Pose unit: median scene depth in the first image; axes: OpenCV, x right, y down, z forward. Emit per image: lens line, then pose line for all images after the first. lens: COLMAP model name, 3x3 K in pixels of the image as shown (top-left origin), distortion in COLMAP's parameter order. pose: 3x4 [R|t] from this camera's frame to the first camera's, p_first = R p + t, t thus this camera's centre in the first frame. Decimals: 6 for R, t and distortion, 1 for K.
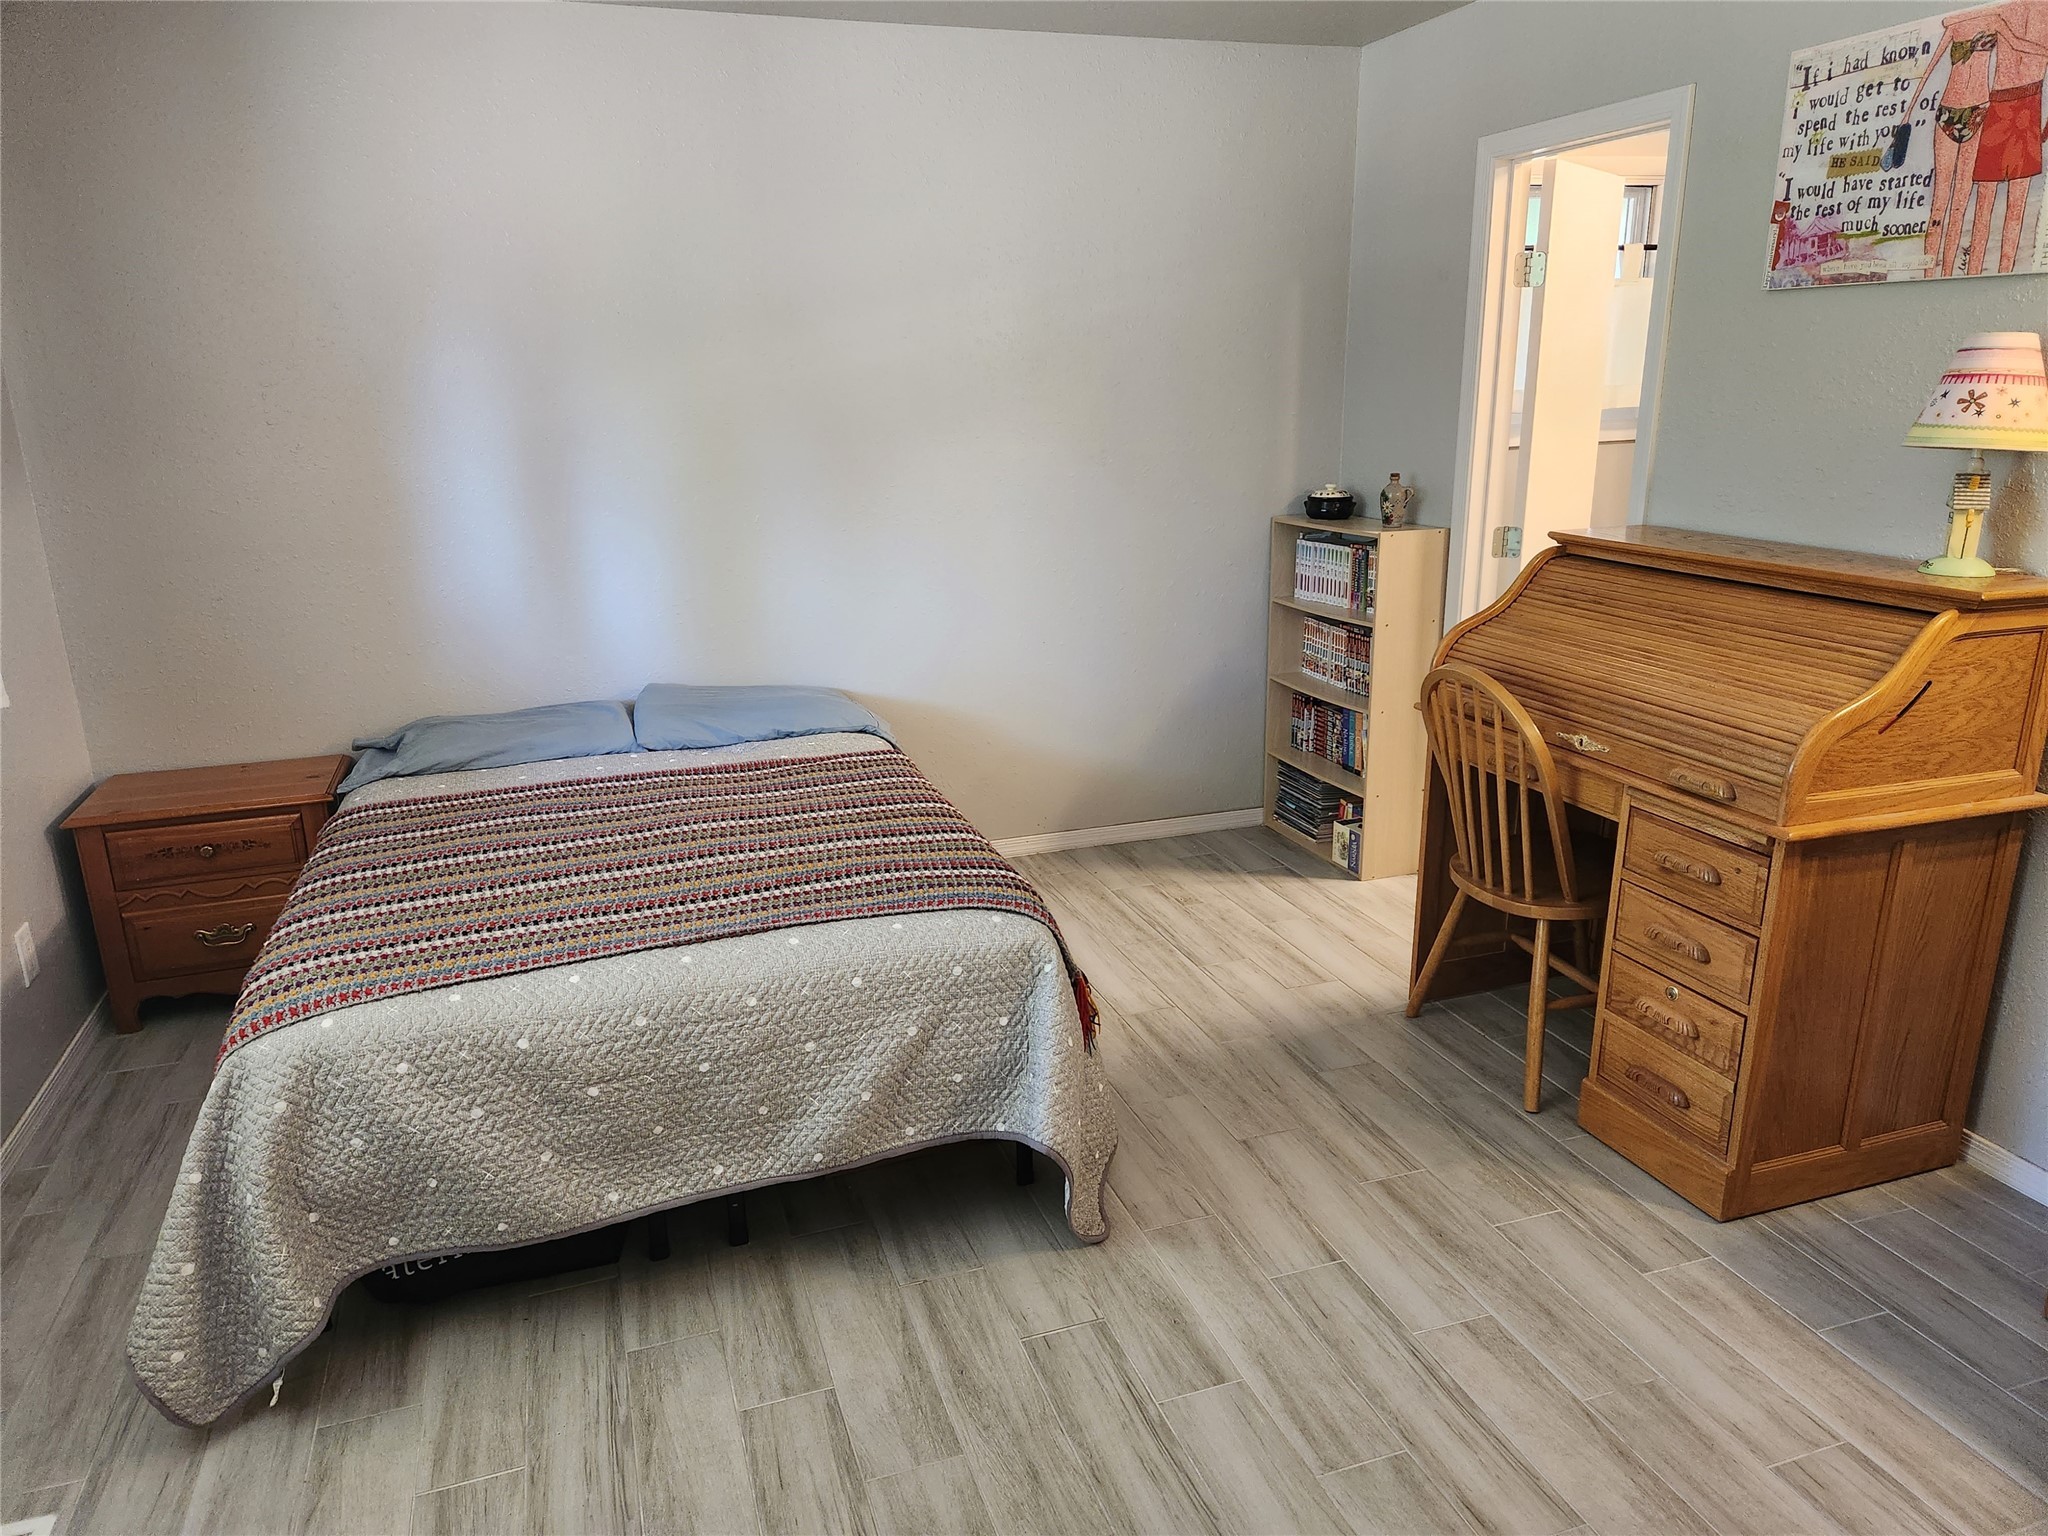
lens RADIAL K [[1369.1, 0, 1002.4], [0, 1369.1, 771.9], [0, 0, 1]] dist [0.082629, -0.069593]
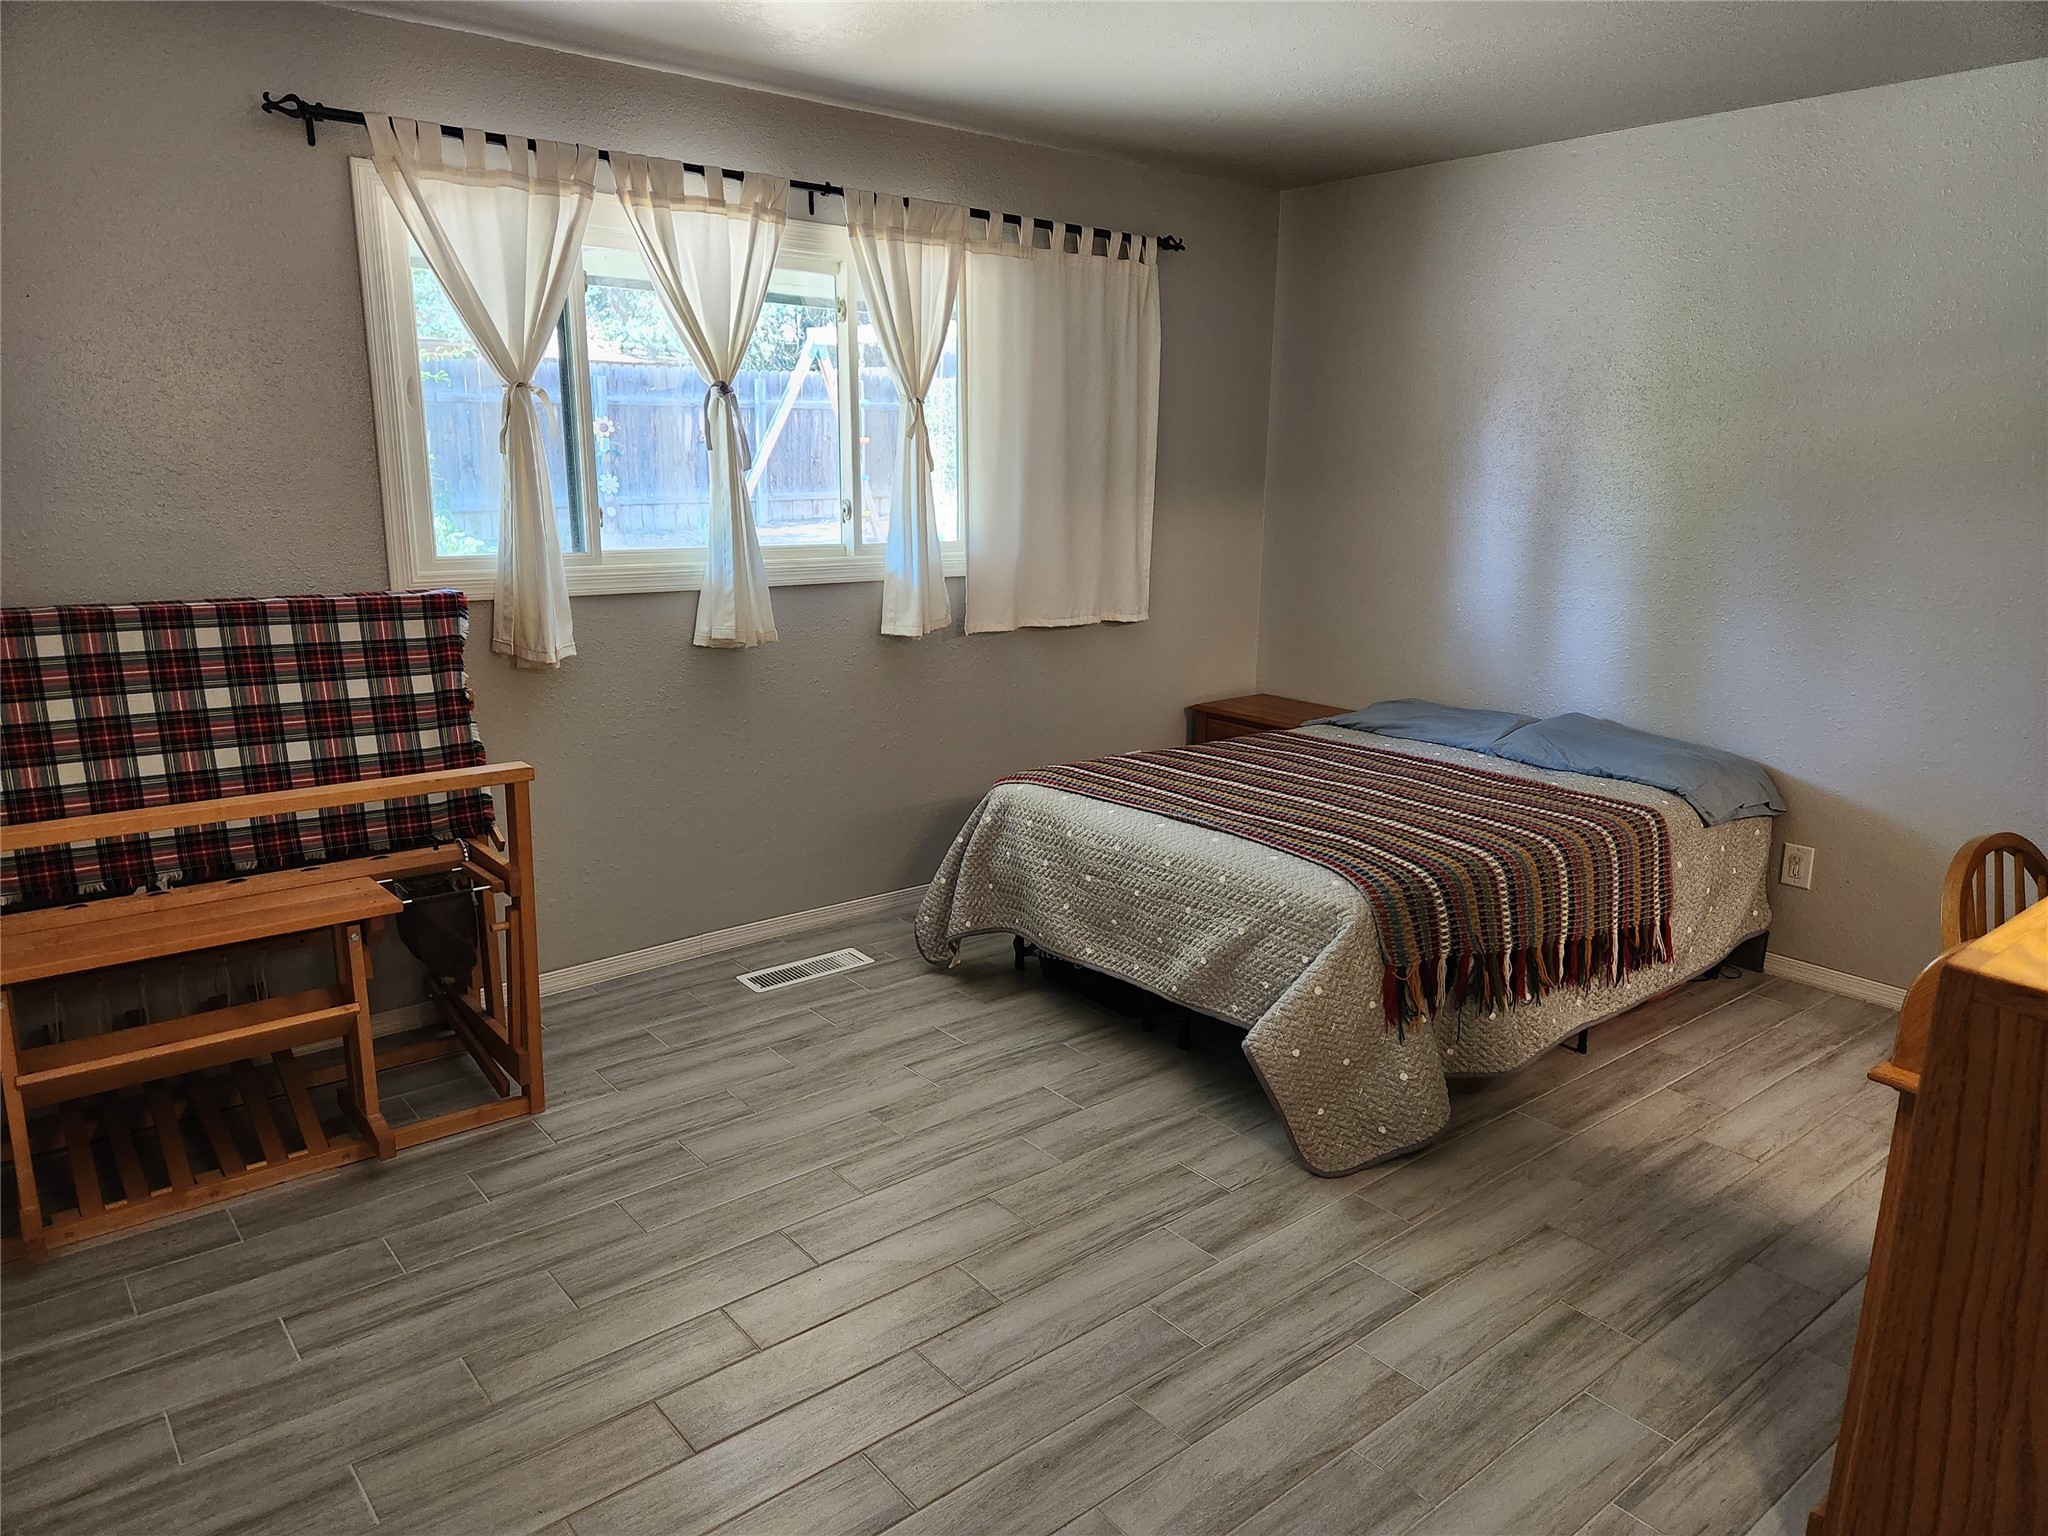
lens RADIAL K [[1369.1, 0, 1019.7], [0, 1369.1, 776.5], [0, 0, 1]] dist [0.082629, -0.069593]
pose [[0.352920, 0.242481, -0.903687, 1.027108], [-0.283119, 0.948233, 0.143867, -0.081468], [0.891791, 0.205077, 0.403302, 0.255605]]
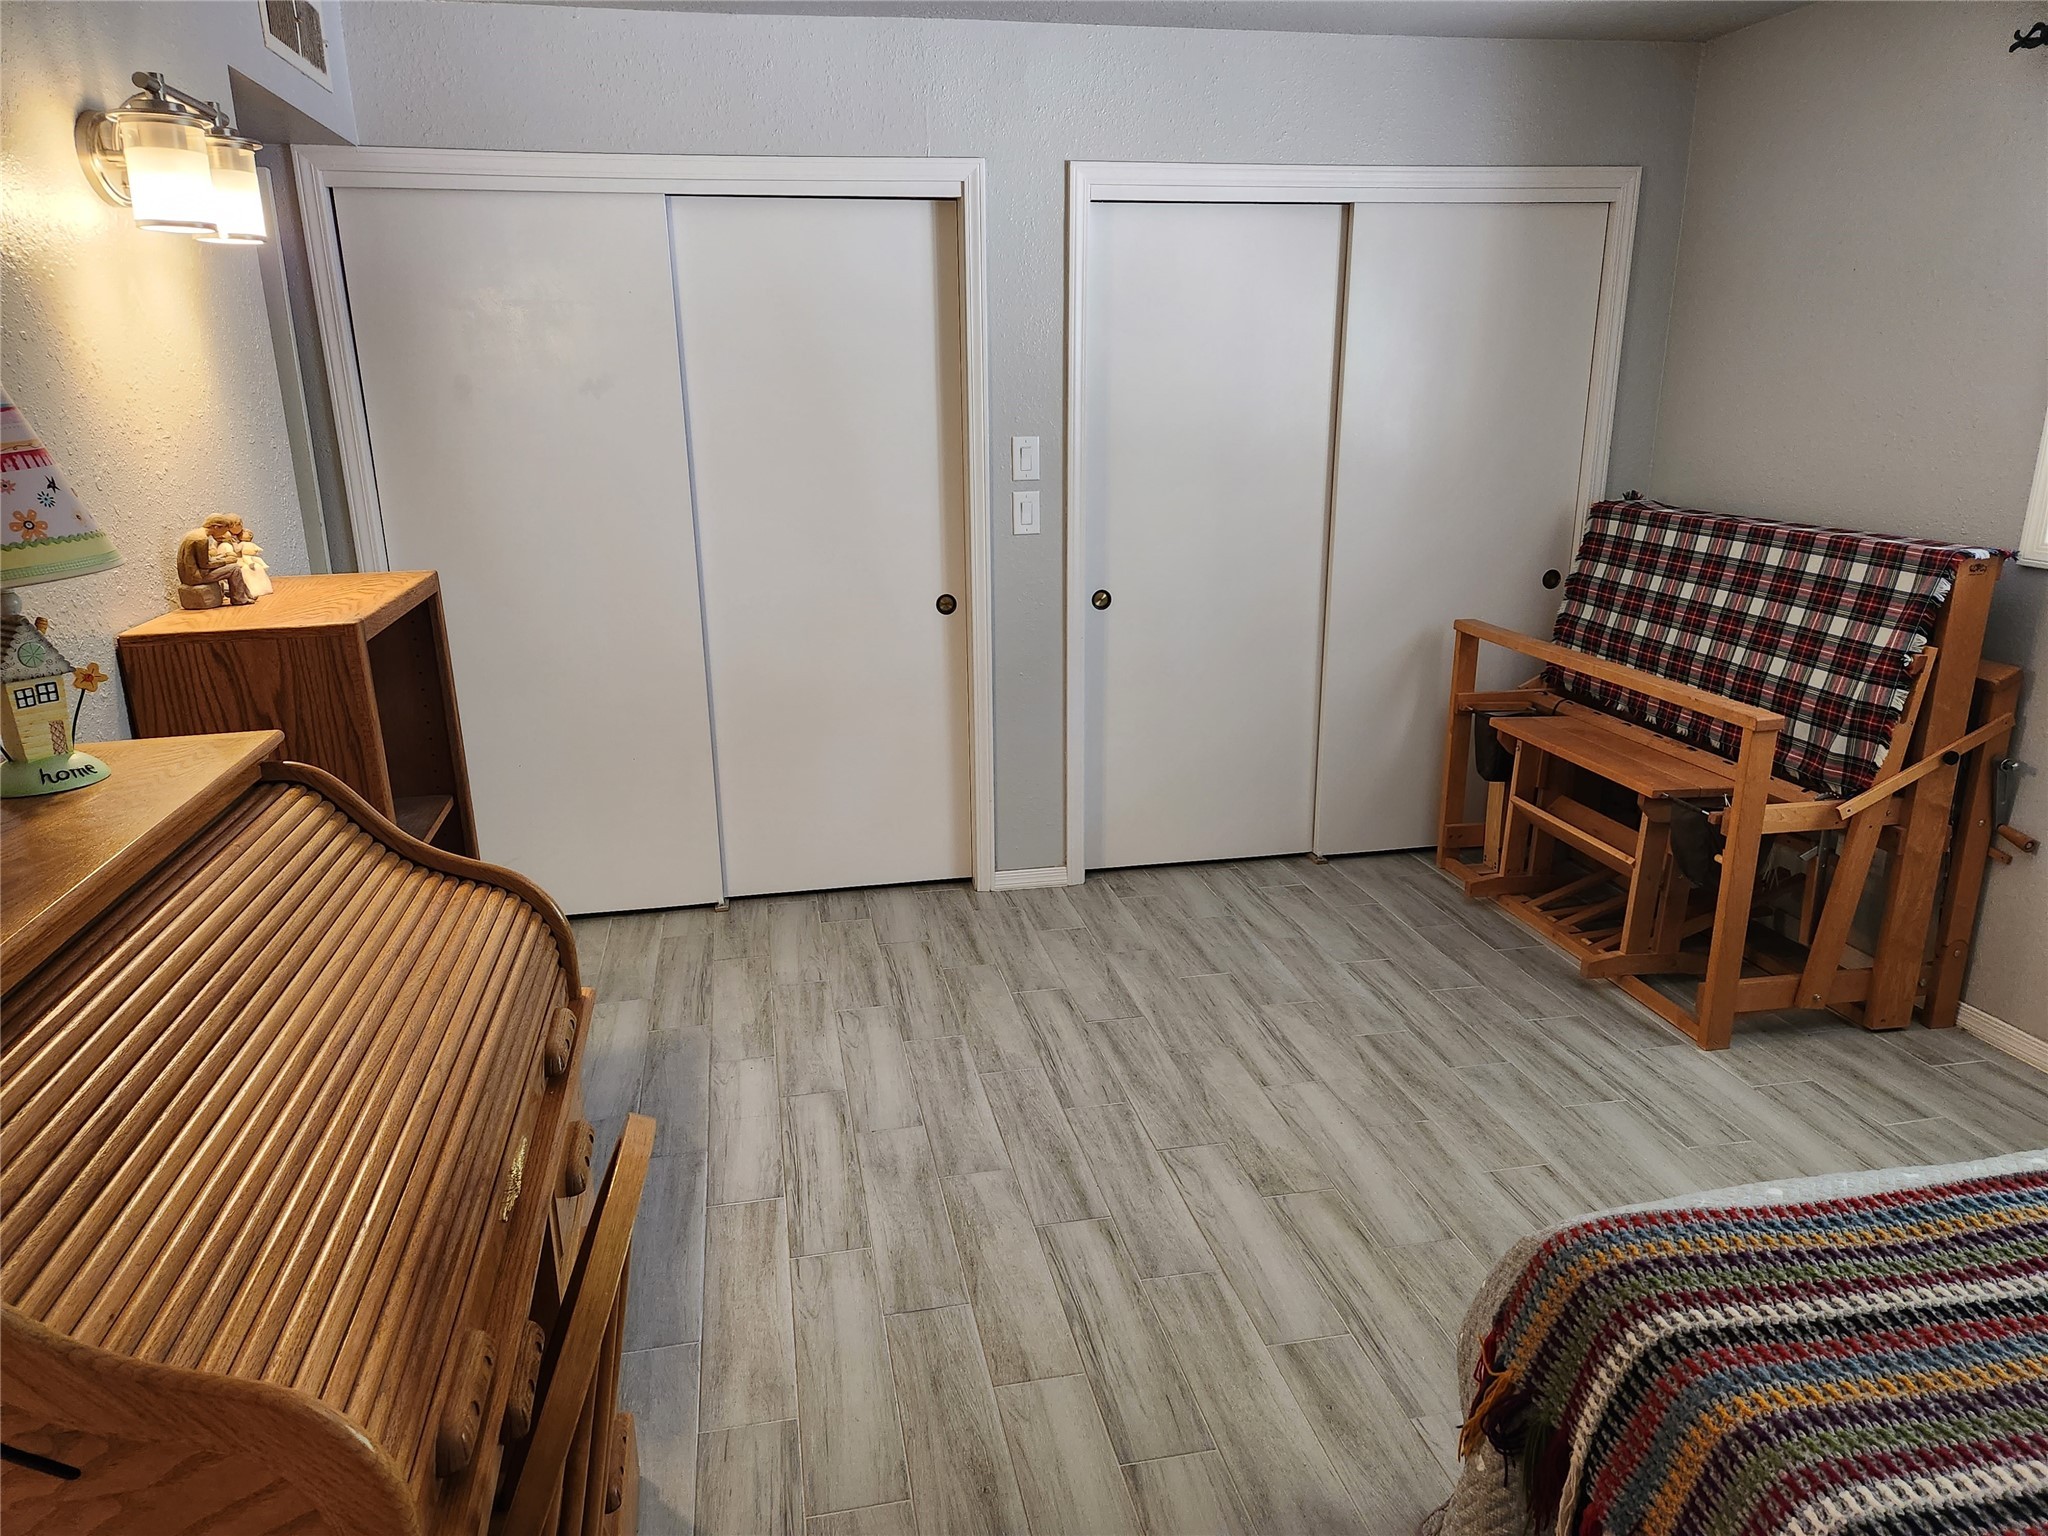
lens RADIAL K [[1369.1, 0, 1036.4], [0, 1369.1, 768.2], [0, 0, 1]] dist [0.082629, -0.069593]
pose [[-0.992908, -0.000859, 0.118880, 0.207735], [0.062491, 0.846909, 0.528053, -0.474081], [-0.101135, 0.531737, -0.840849, 1.566643]]
